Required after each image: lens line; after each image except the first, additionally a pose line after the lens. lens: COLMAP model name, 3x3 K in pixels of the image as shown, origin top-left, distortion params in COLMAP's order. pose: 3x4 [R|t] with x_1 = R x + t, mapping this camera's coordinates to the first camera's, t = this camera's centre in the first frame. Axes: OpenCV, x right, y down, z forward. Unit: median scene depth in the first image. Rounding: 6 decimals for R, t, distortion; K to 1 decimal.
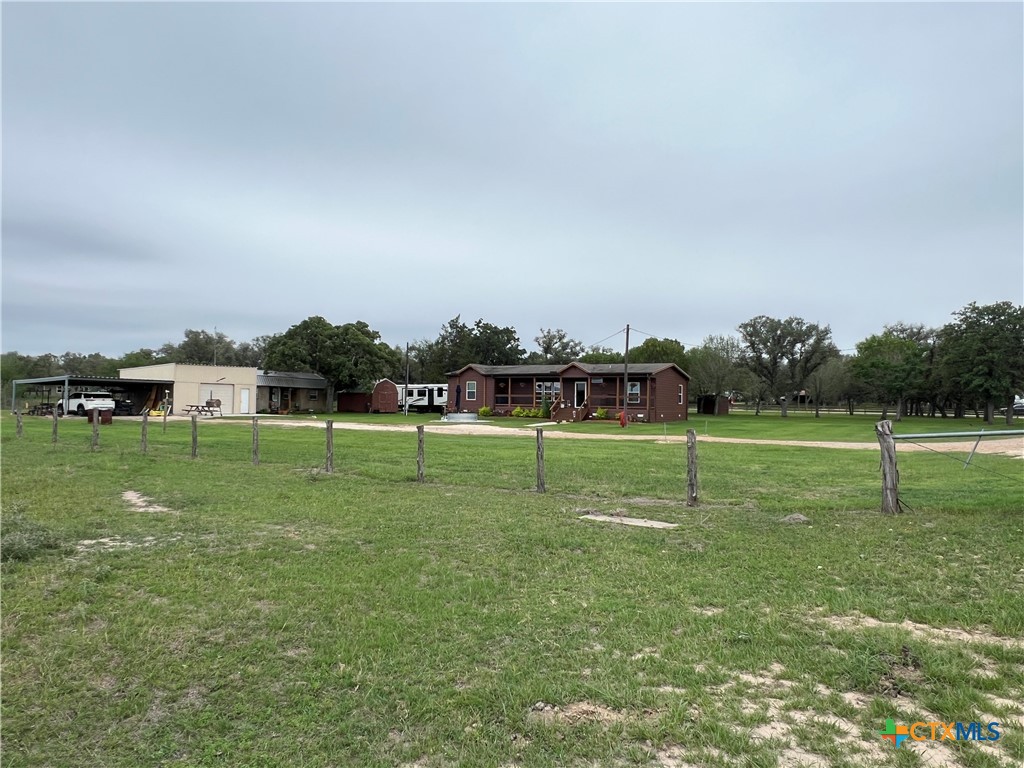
lens RADIAL K [[713.3, 0, 512.0], [0, 713.3, 384.0], [0, 0, 1]] dist [-0.000017, 0.000008]
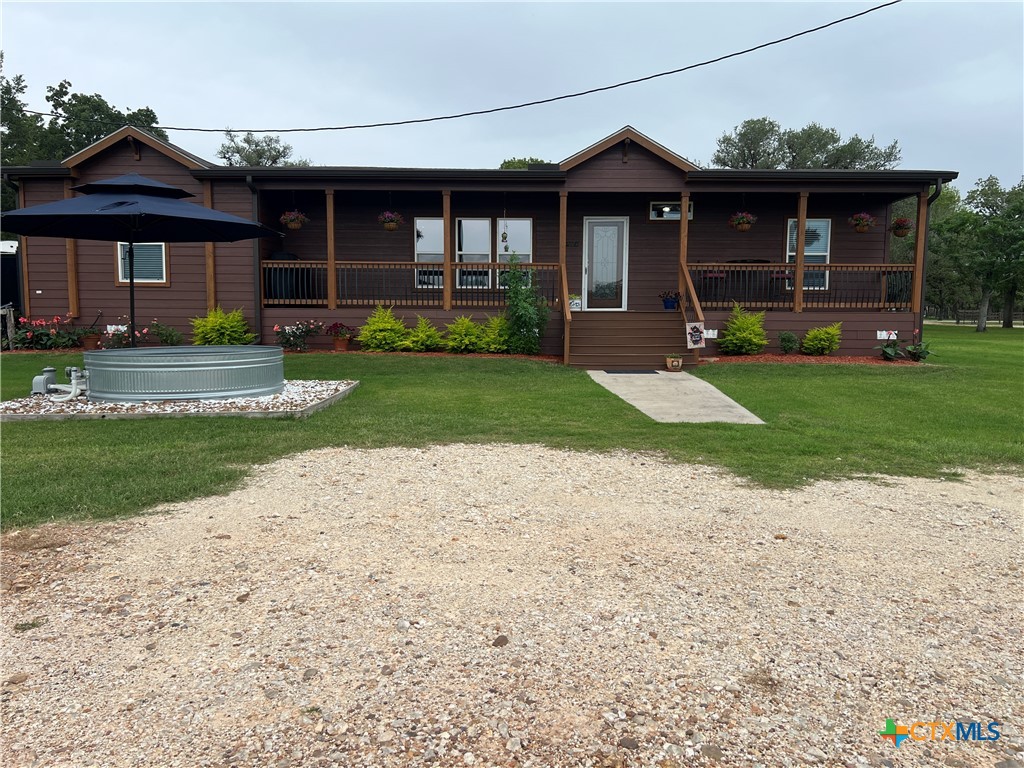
lens RADIAL K [[769.9, 0, 512.0], [0, 769.9, 384.0], [0, 0, 1]] dist [0.072301, -0.085602]
pose [[0.857516, -0.059086, 0.511054, -0.073249], [-0.003580, 0.992673, 0.120776, 0.020190], [-0.514445, -0.105397, 0.851021, 0.600646]]
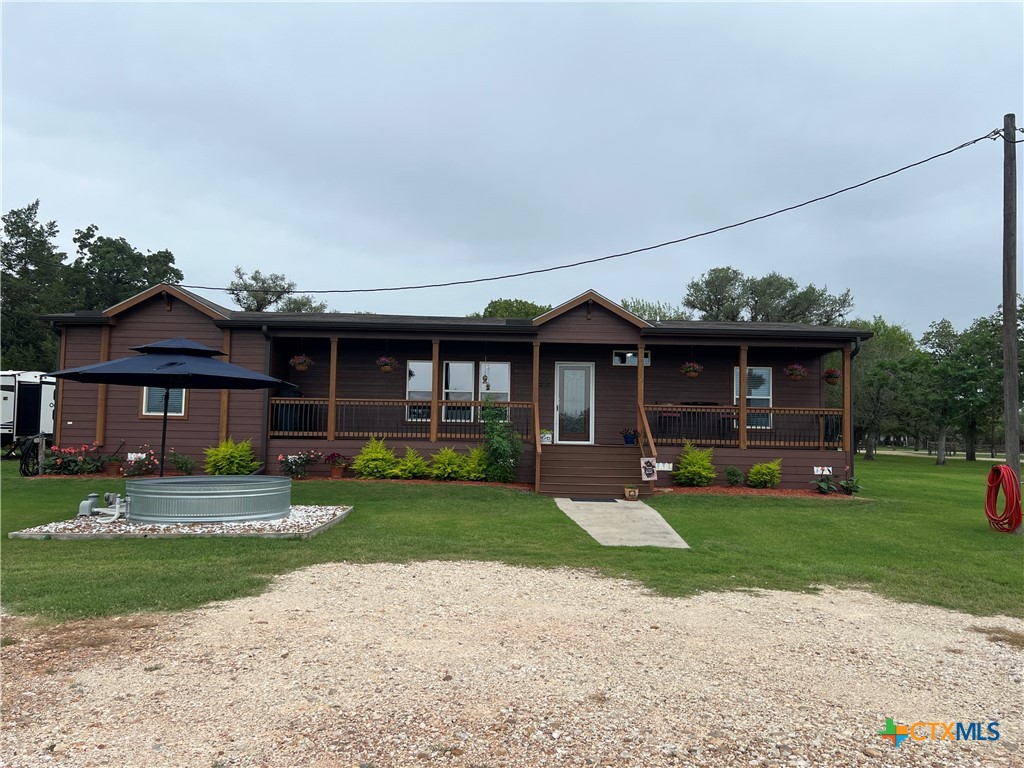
lens RADIAL K [[769.9, 0, 512.0], [0, 769.9, 384.0], [0, 0, 1]] dist [0.072301, -0.085602]
pose [[0.850654, 0.034408, 0.524599, -0.084755], [-0.017844, 0.999171, -0.036602, 0.015678], [-0.525423, 0.021775, 0.850562, 0.574328]]
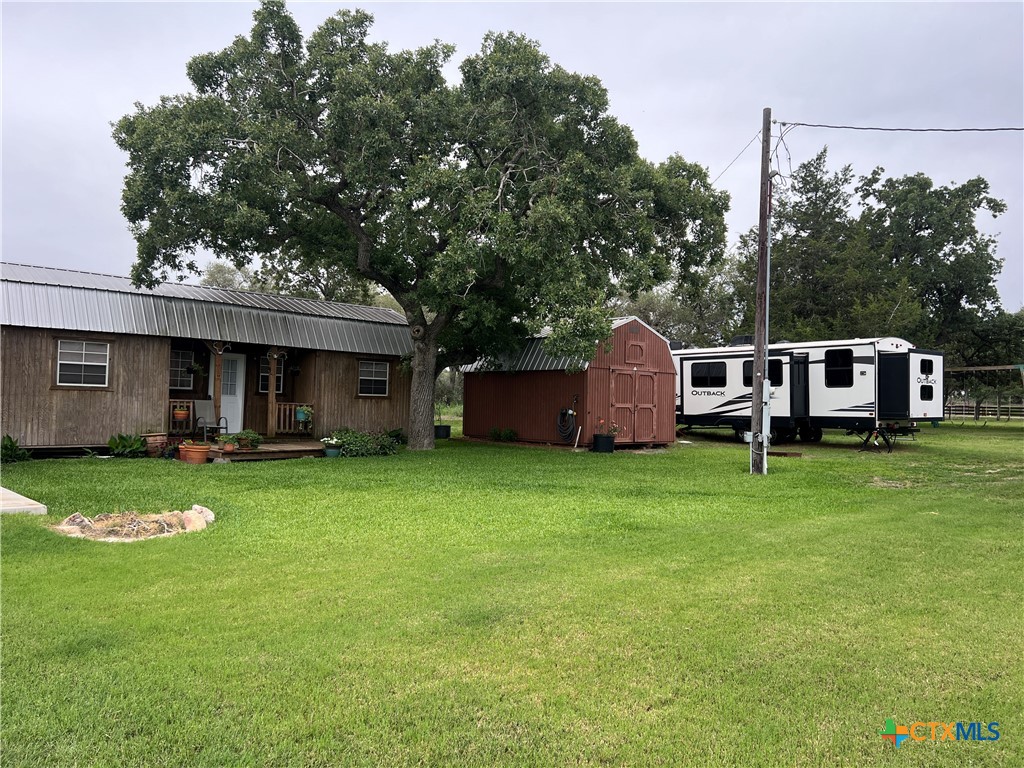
lens RADIAL K [[769.9, 0, 512.0], [0, 769.9, 384.0], [0, 0, 1]] dist [0.072301, -0.085602]
pose [[0.969705, -0.006287, -0.244200, -0.147872], [0.005072, 0.999971, -0.005607, 0.018168], [0.244228, 0.004198, 0.969709, 0.695160]]
